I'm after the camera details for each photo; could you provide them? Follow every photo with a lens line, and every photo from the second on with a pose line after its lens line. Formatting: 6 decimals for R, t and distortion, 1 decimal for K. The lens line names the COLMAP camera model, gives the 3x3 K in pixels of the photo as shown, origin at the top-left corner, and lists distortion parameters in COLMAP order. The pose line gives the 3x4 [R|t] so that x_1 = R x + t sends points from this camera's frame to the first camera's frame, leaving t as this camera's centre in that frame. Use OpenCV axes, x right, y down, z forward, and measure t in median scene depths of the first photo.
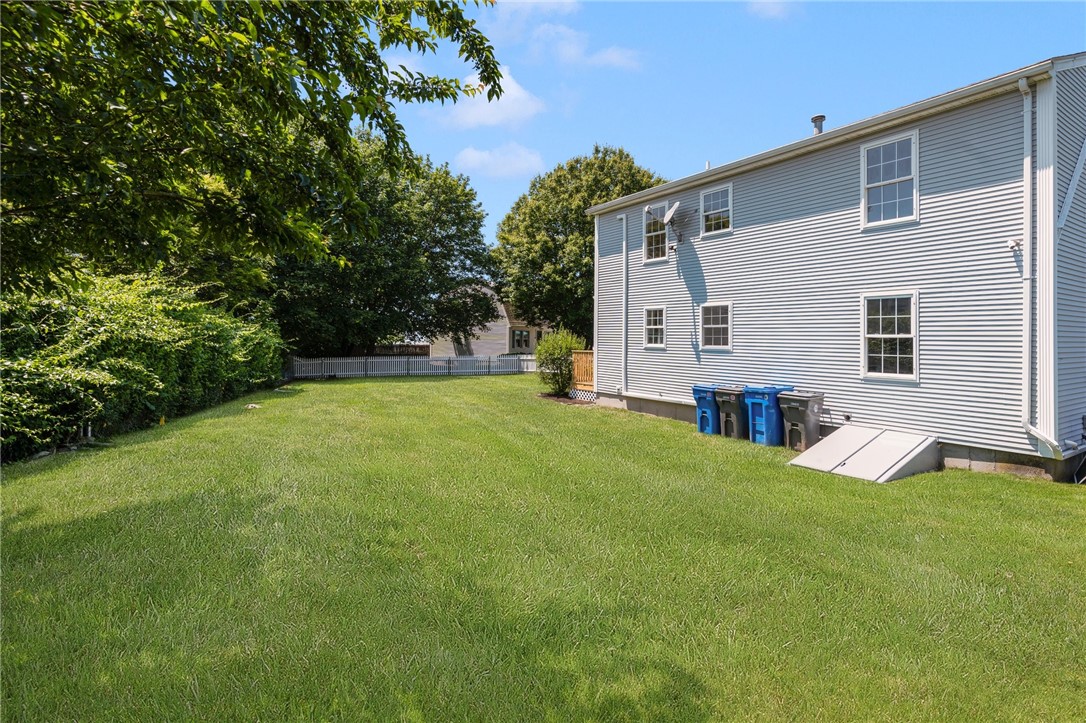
lens RADIAL K [[529.0, 0, 543.5], [0, 529.0, 344.8], [0, 0, 1]] dist [-0.000278, 0.000320]
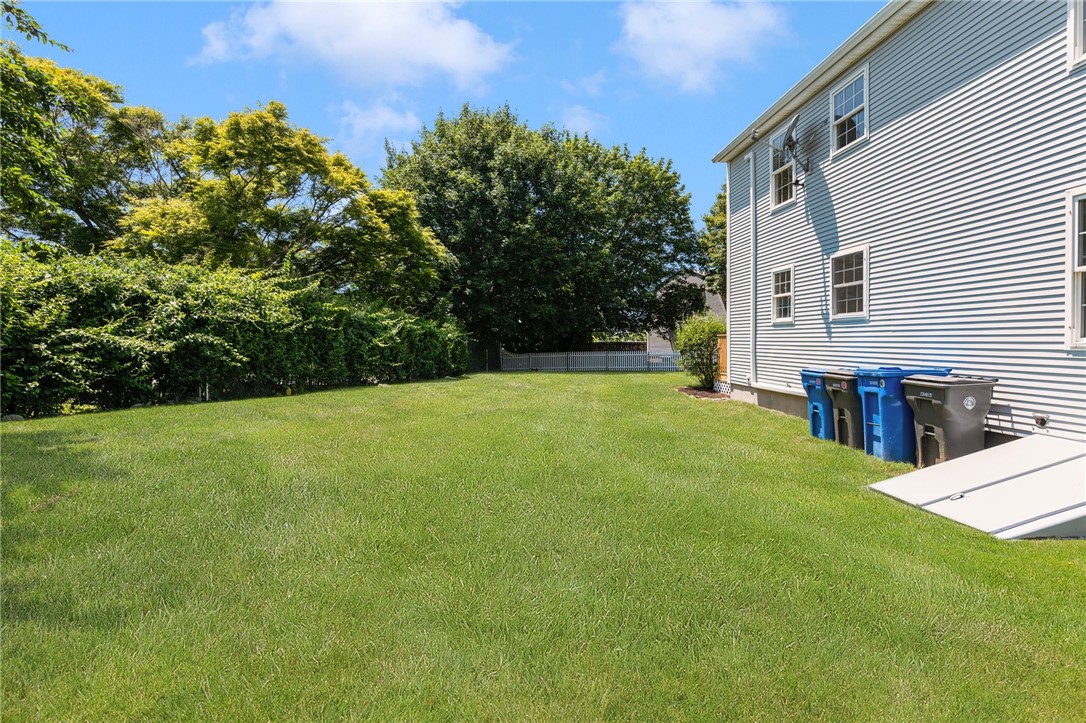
lens RADIAL K [[521.5, 0, 543.0], [0, 521.5, 361.5], [0, 0, 1]] dist [0.001315, 0.000589]
pose [[0.874438, 0.002670, -0.485130, 0.314525], [0.009478, 0.999700, 0.022585, 0.046667], [0.485044, -0.024347, 0.874151, 0.219451]]
